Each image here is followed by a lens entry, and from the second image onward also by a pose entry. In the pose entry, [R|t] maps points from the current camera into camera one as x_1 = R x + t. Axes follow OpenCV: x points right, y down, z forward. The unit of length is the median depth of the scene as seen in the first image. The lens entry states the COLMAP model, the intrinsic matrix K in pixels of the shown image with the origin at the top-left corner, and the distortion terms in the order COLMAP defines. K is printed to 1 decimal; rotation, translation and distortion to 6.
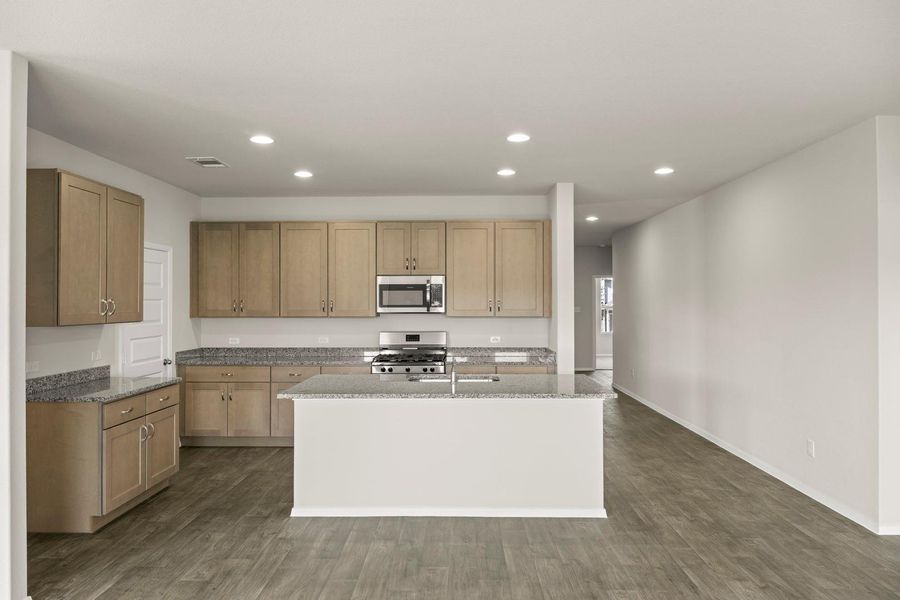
lens RADIAL K [[615.9, 0, 444.1], [0, 615.9, 297.8], [0, 0, 1]] dist [-0.003081, -0.002632]
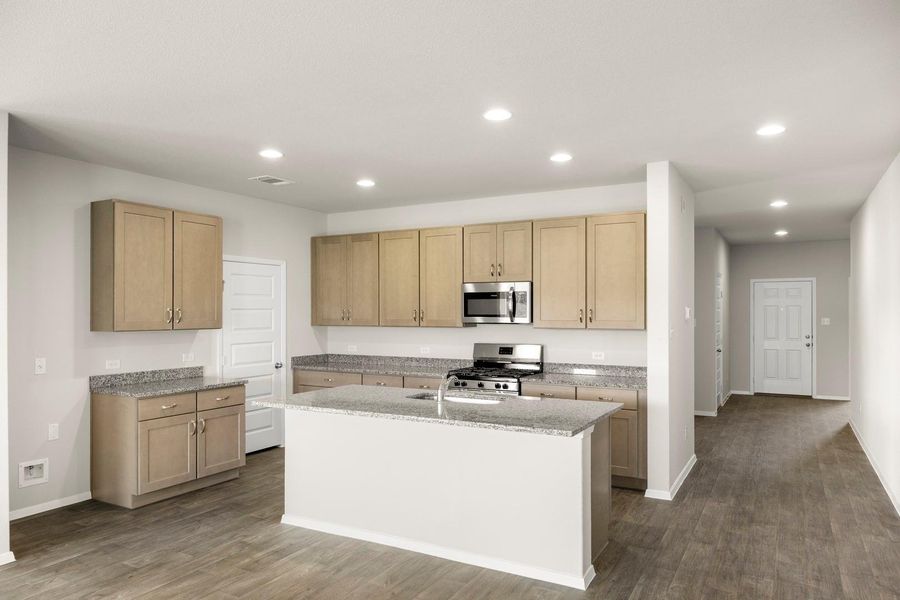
lens RADIAL K [[615.9, 0, 440.3], [0, 615.9, 313.3], [0, 0, 1]] dist [-0.003081, -0.002632]
pose [[0.881762, 0.001754, -0.471691, 0.338426], [0.002719, 0.999958, 0.008800, 0.001596], [0.471686, -0.009042, 0.881720, 0.170583]]
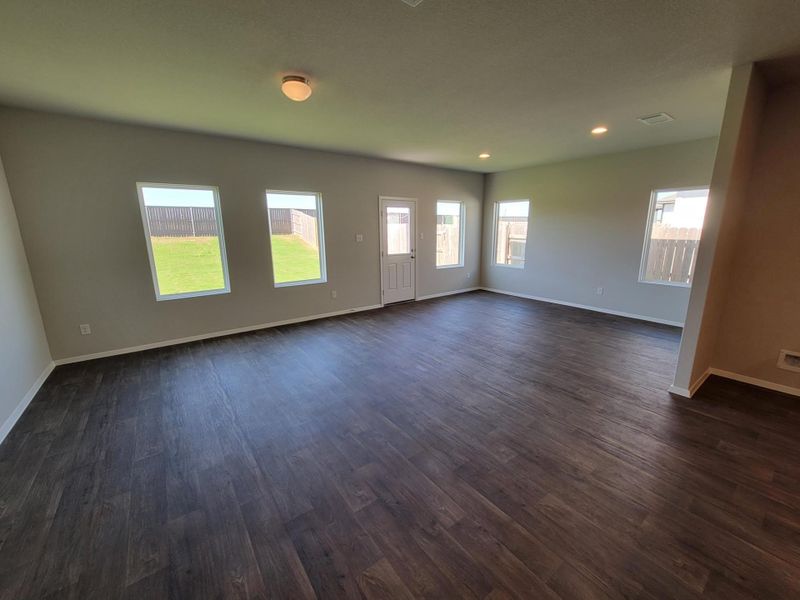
lens RADIAL K [[329.5, 0, 395.0], [0, 329.5, 297.5], [0, 0, 1]] dist [-0.001818, 0.000637]
pose [[-0.786531, 0.142332, -0.600925, 0.288607], [0.019727, 0.978372, 0.205913, -0.001904], [0.617236, 0.150102, -0.772327, 0.609260]]
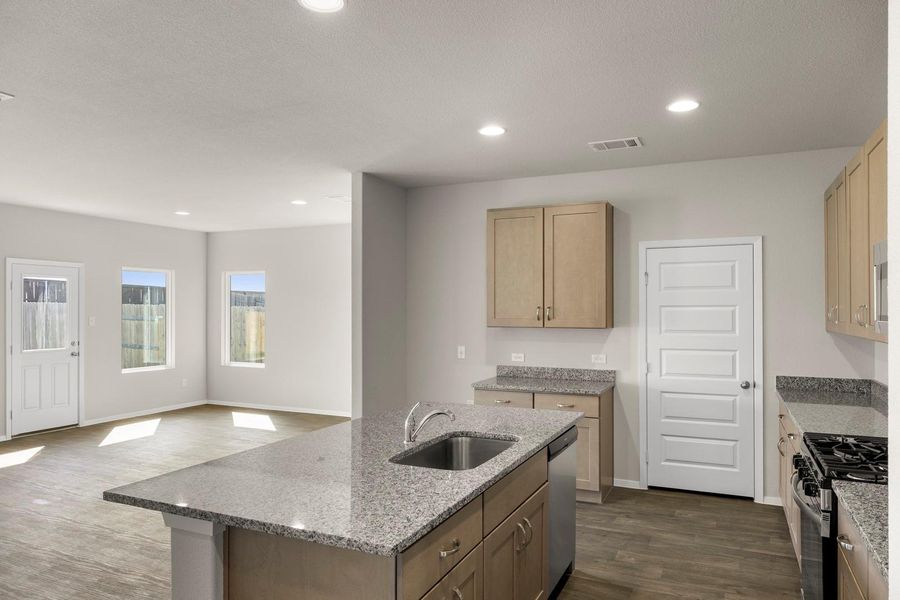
lens RADIAL K [[615.9, 0, 453.1], [0, 615.9, 302.5], [0, 0, 1]] dist [-0.003081, -0.002632]
pose [[-0.385319, -0.003593, -0.922776, 0.435206], [0.007670, 0.999945, -0.007097, 0.001767], [0.922752, -0.009813, -0.385270, 0.995722]]
